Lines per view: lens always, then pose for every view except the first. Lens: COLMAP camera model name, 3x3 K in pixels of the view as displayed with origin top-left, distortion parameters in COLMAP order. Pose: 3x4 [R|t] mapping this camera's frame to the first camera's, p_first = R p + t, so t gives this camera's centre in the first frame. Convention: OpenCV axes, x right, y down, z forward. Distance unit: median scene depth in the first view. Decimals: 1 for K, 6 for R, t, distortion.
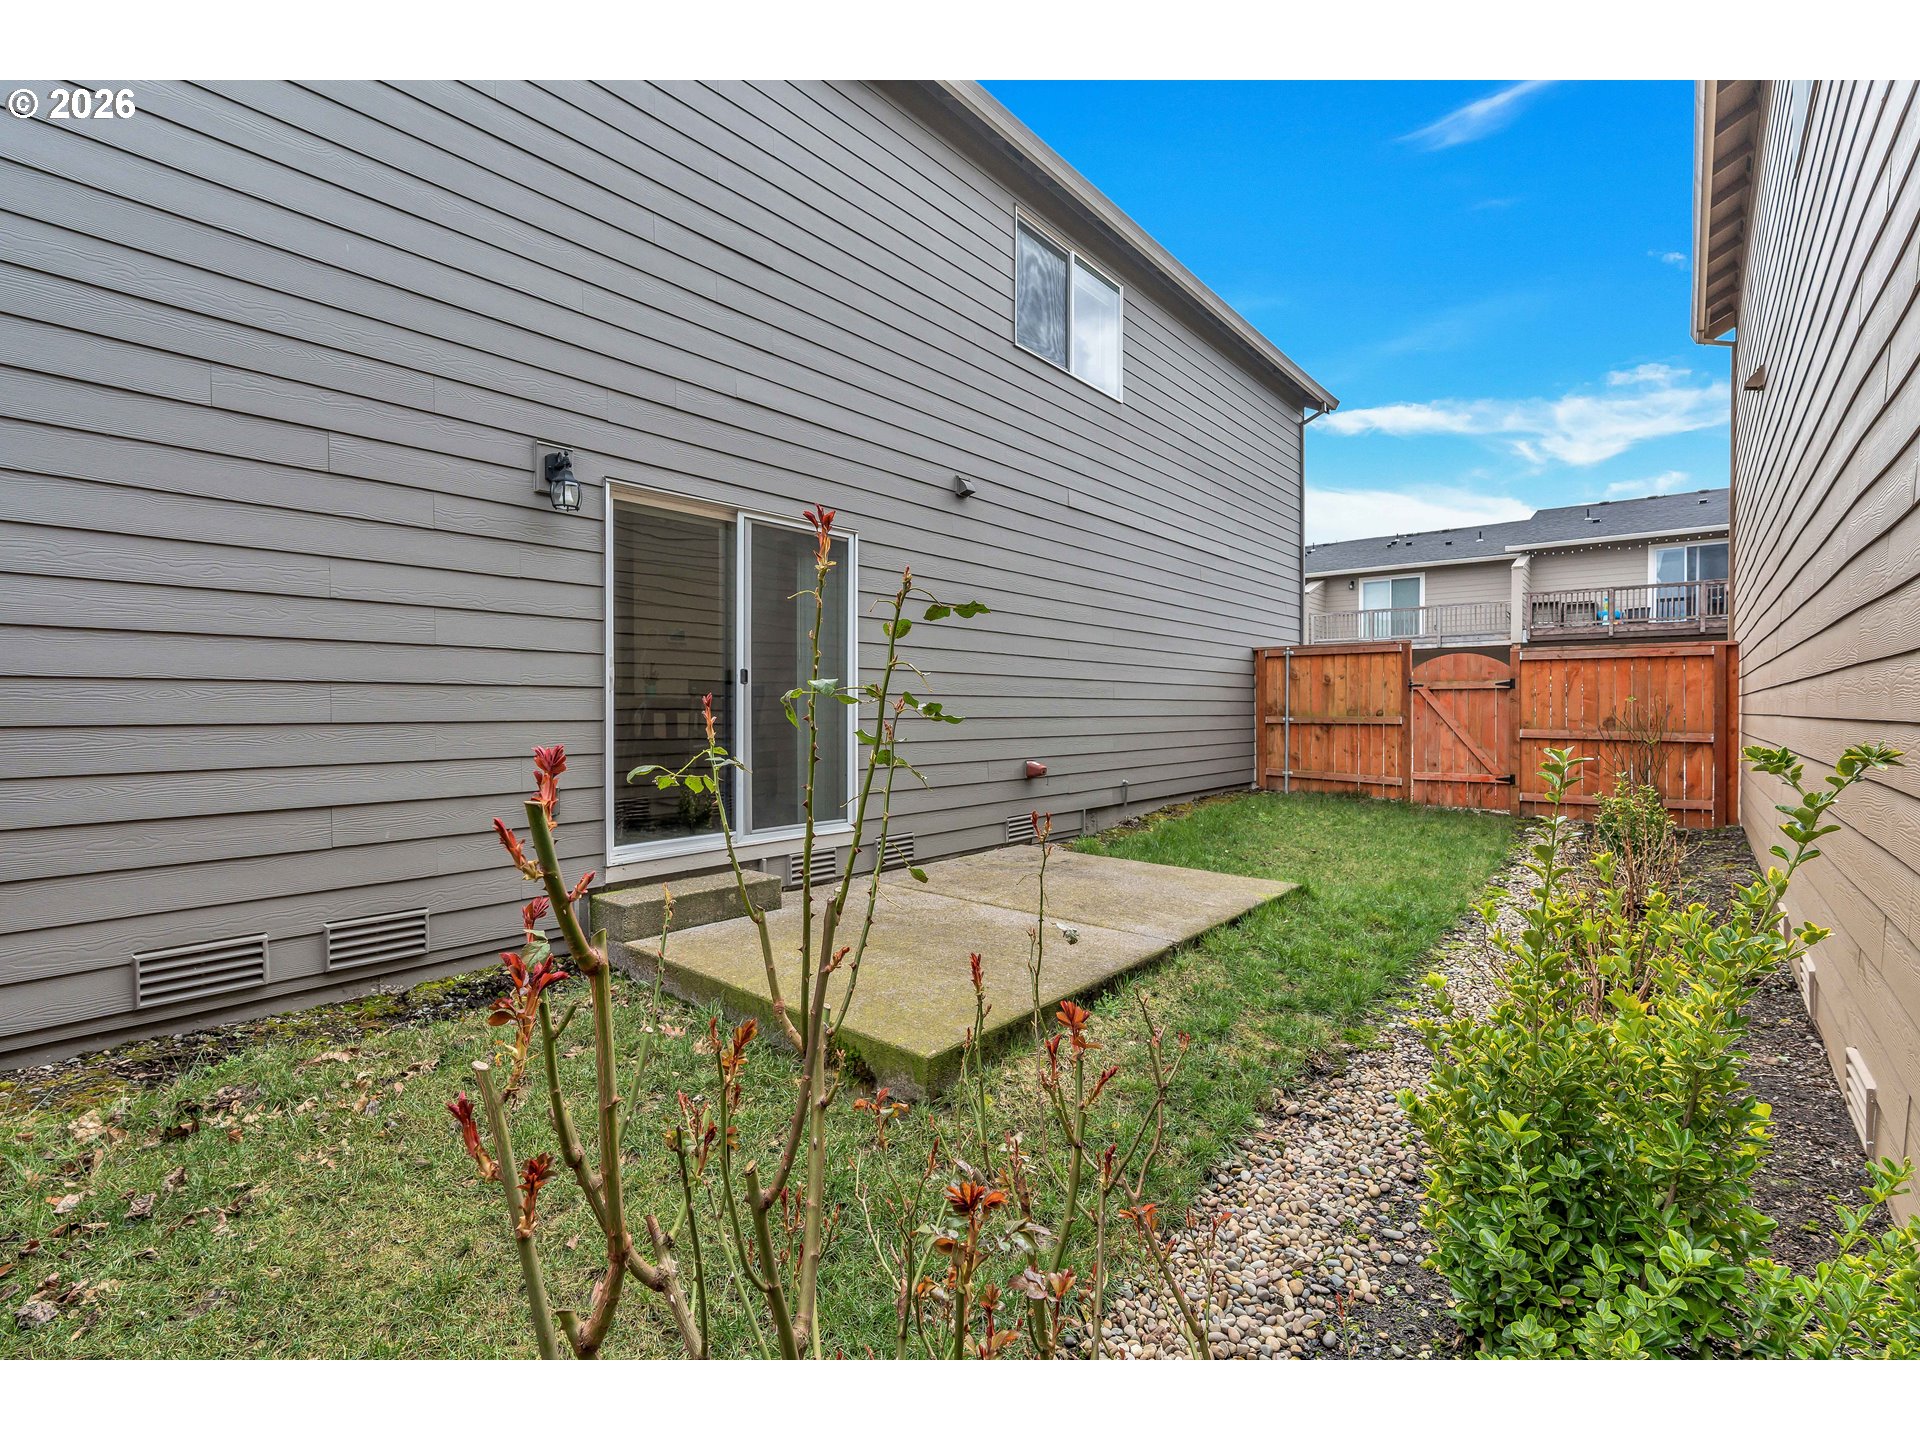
lens RADIAL K [[867.9, 0, 967.0], [0, 867.9, 714.9], [0, 0, 1]] dist [-0.002672, 0.000072]
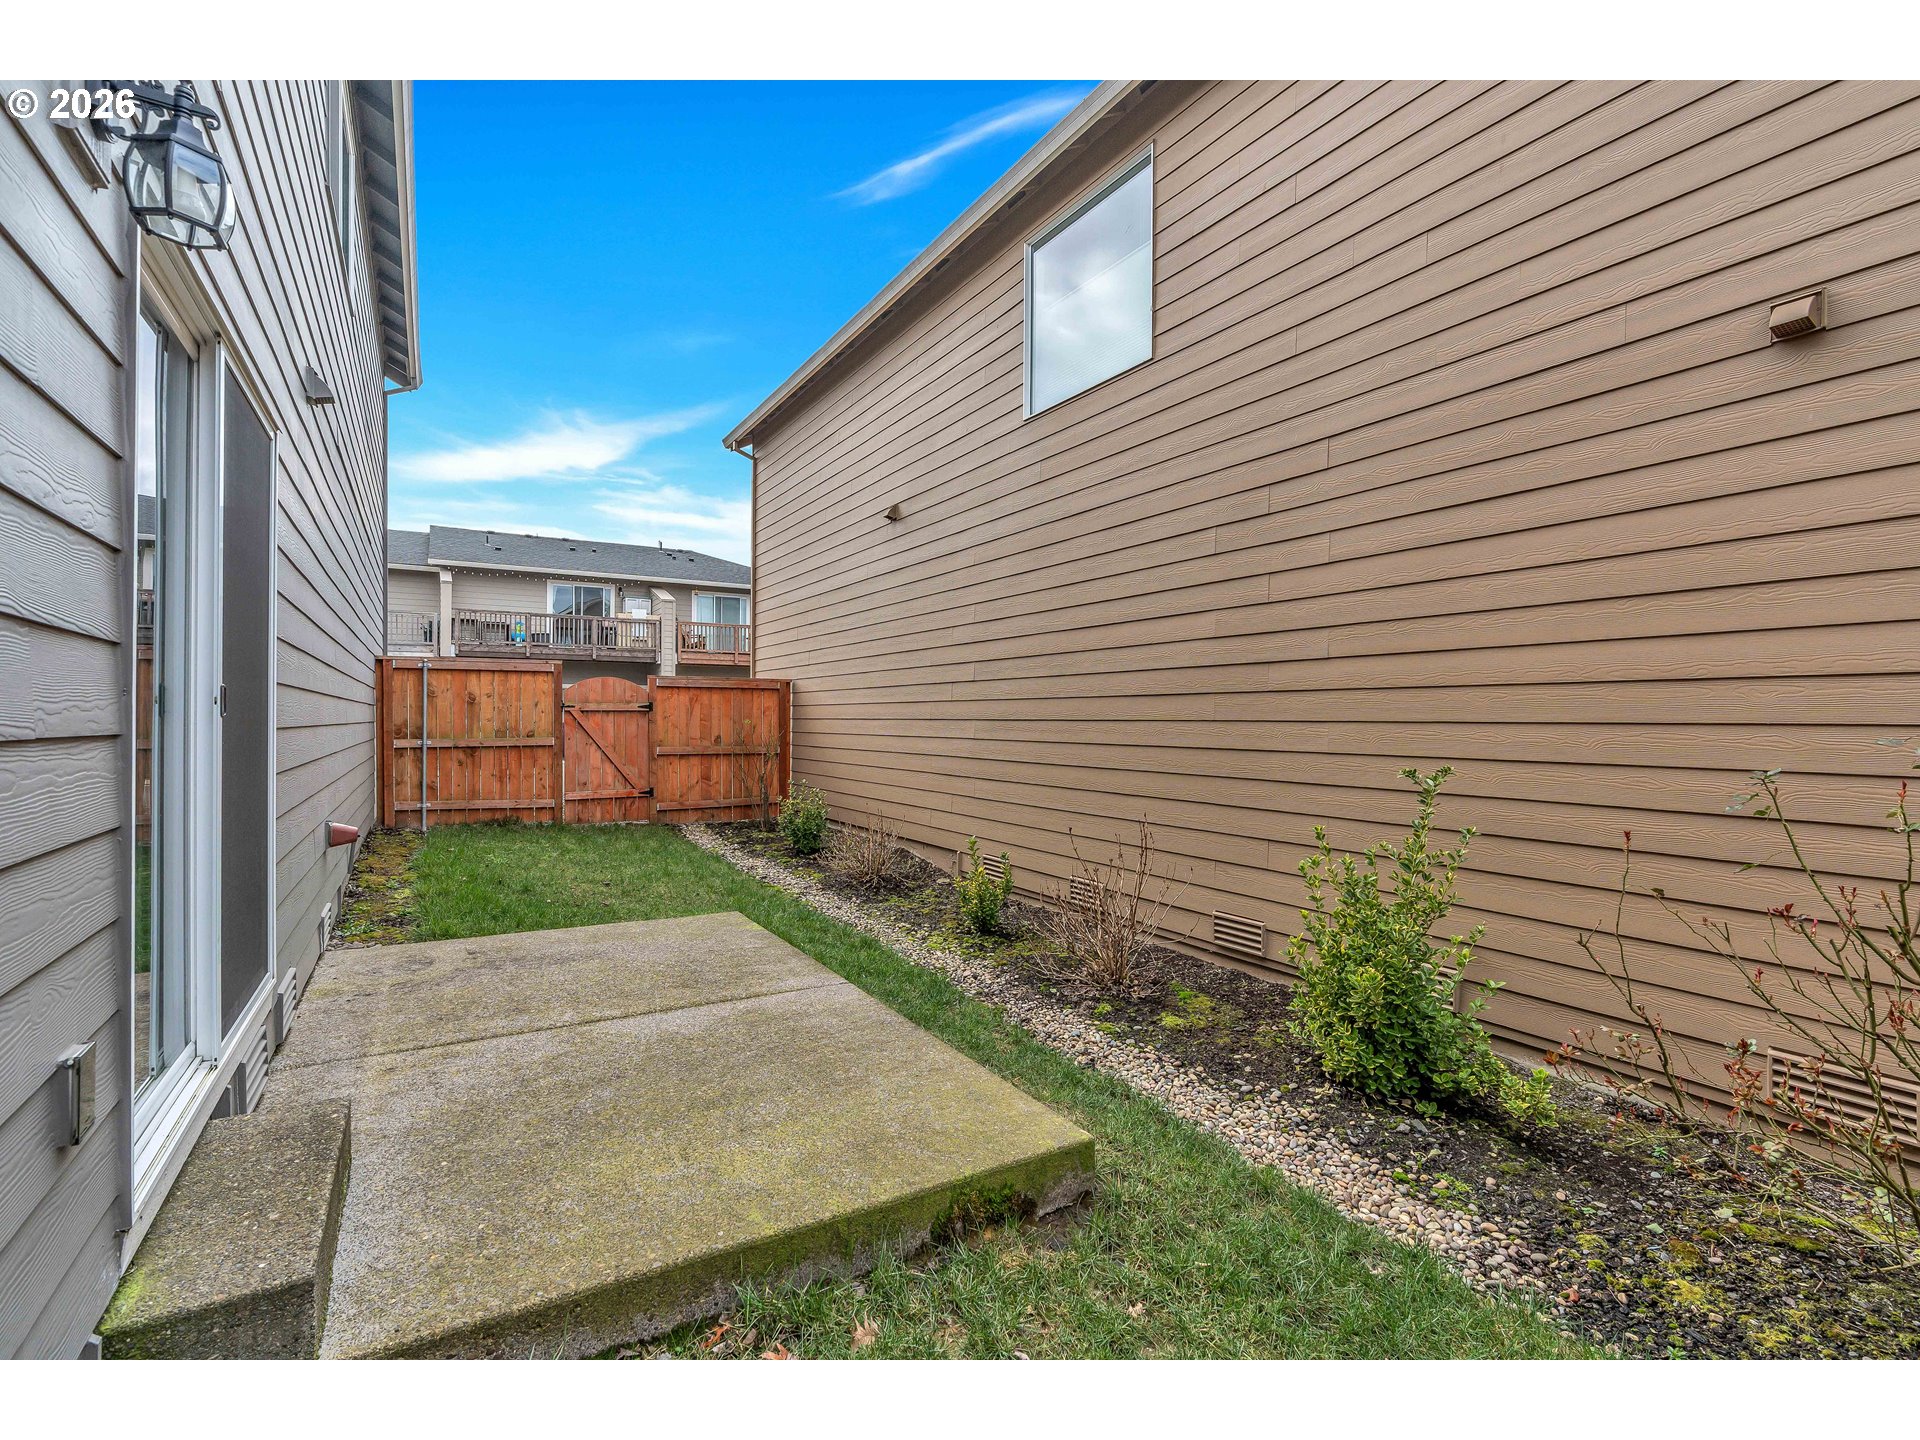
lens RADIAL K [[867.9, 0, 959.2], [0, 867.9, 716.0], [0, 0, 1]] dist [-0.002672, 0.000072]
pose [[0.328092, 0.001718, 0.944644, -0.275973], [0.004831, 0.999982, -0.003496, -0.016466], [-0.944633, 0.005710, 0.328078, 0.232882]]
